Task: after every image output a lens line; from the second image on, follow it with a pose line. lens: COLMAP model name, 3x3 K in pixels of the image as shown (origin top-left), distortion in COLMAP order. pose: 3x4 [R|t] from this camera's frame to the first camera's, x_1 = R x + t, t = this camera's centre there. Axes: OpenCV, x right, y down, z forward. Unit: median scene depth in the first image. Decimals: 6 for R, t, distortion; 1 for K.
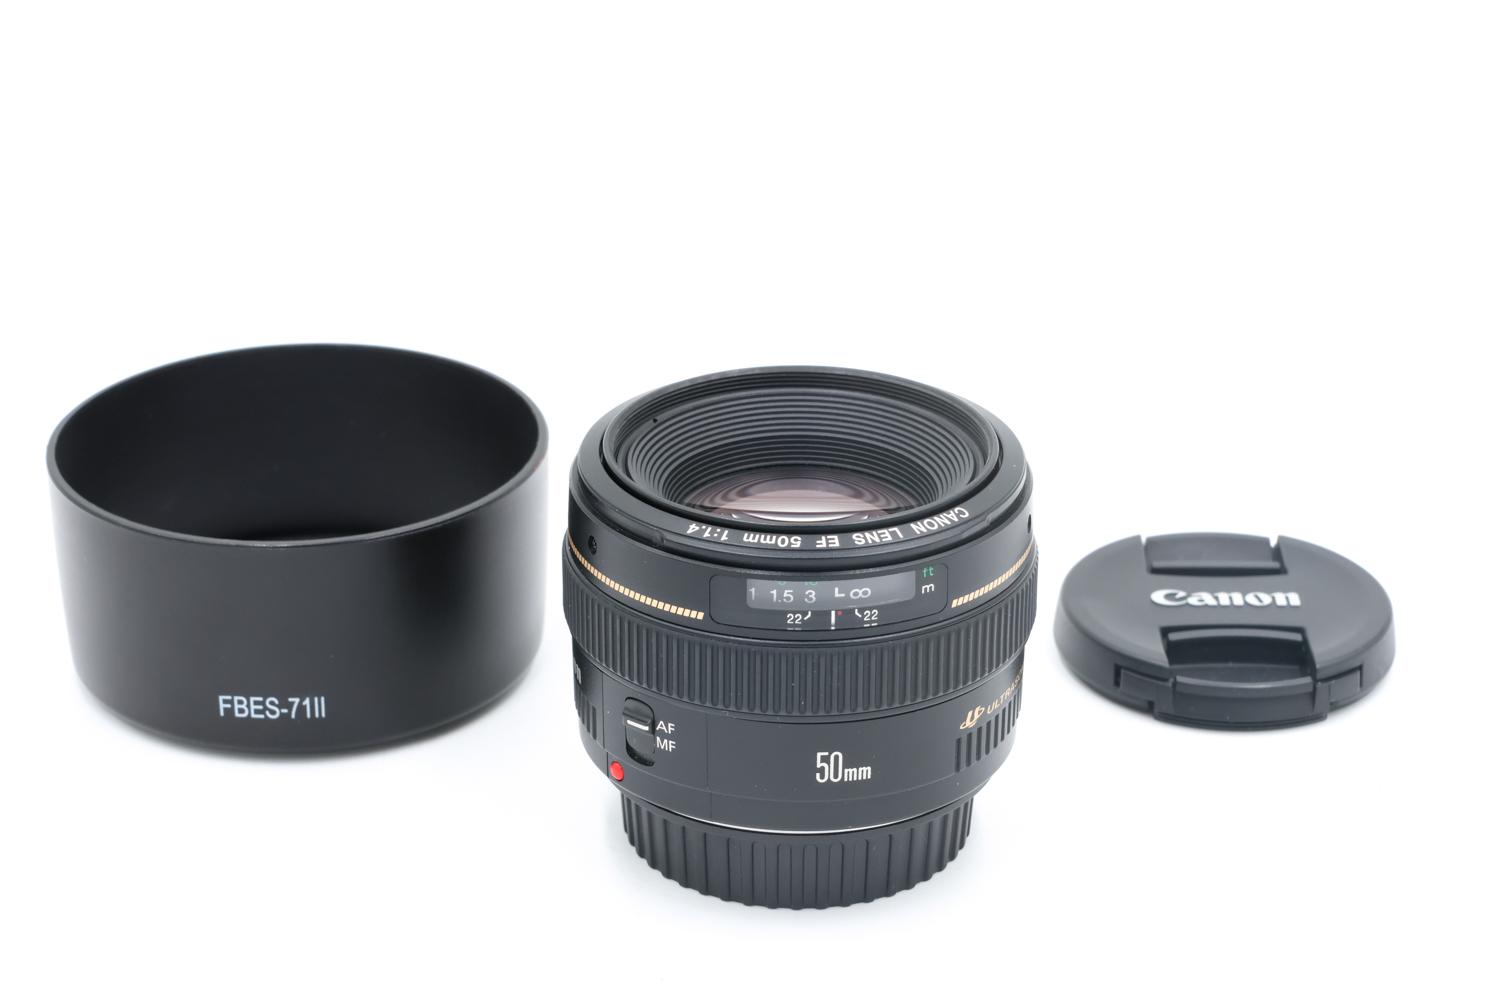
lens RADIAL K [[3472.4, 0, 750.0], [0, 3472.4, 500.0], [0, 0, 1]] dist [0.015215, 0.014923]
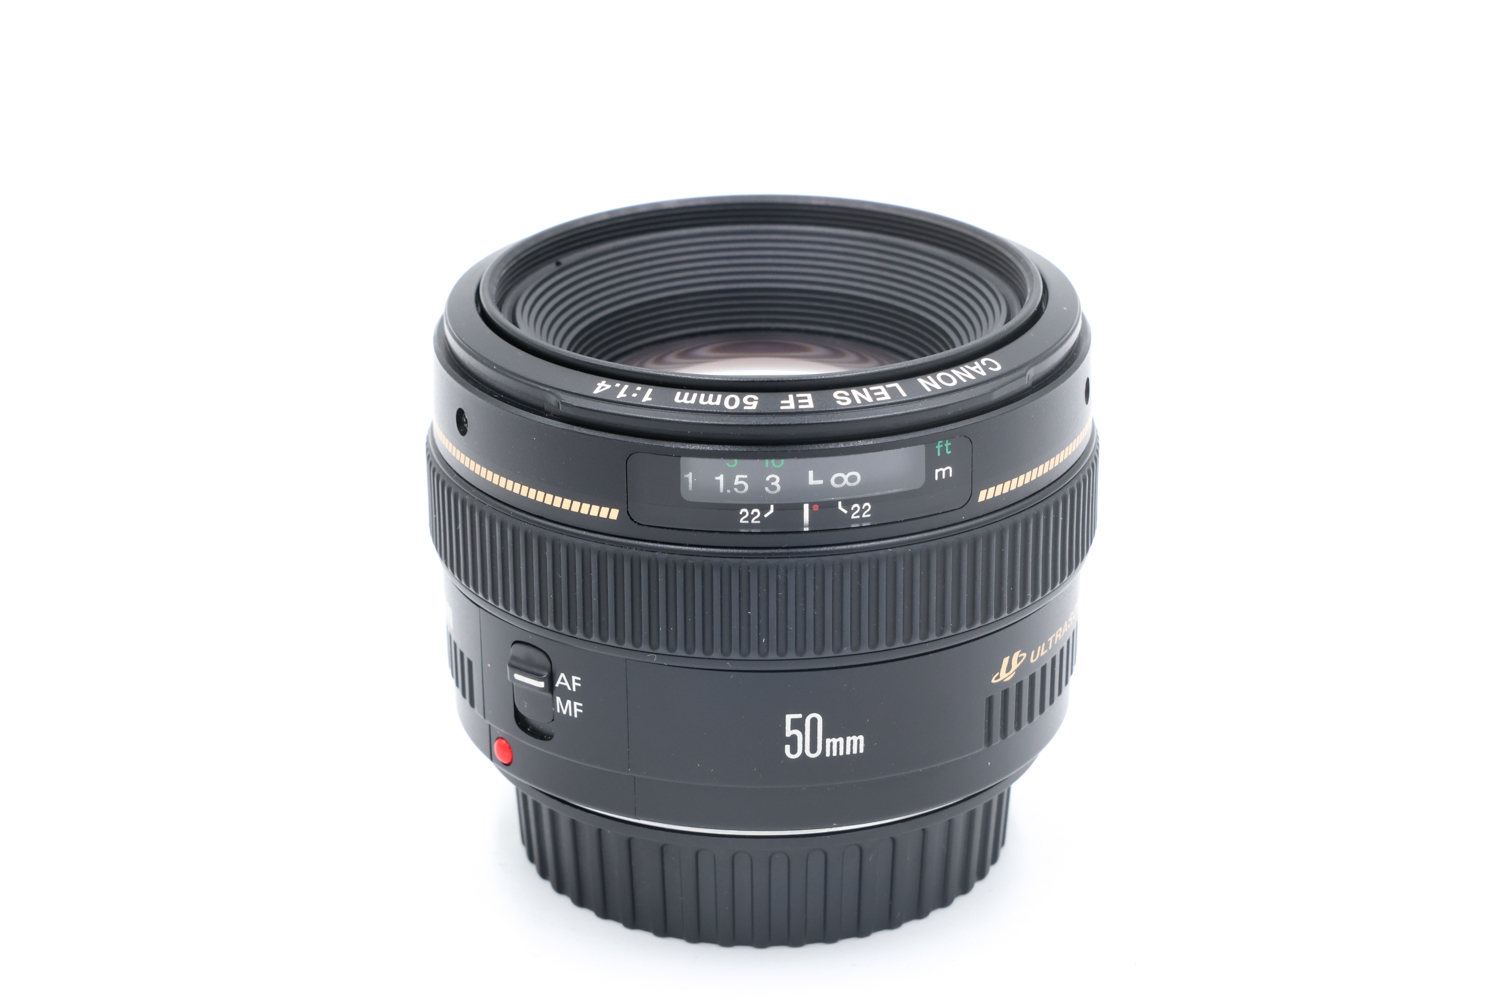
lens RADIAL K [[3472.4, 0, 750.0], [0, 3472.4, 500.0], [0, 0, 1]] dist [0.015215, 0.014923]
pose [[0.999959, -0.008458, -0.003165, 0.014605], [0.008340, 0.999334, -0.035531, 0.054033], [0.003463, 0.035504, 0.999364, 0.304080]]
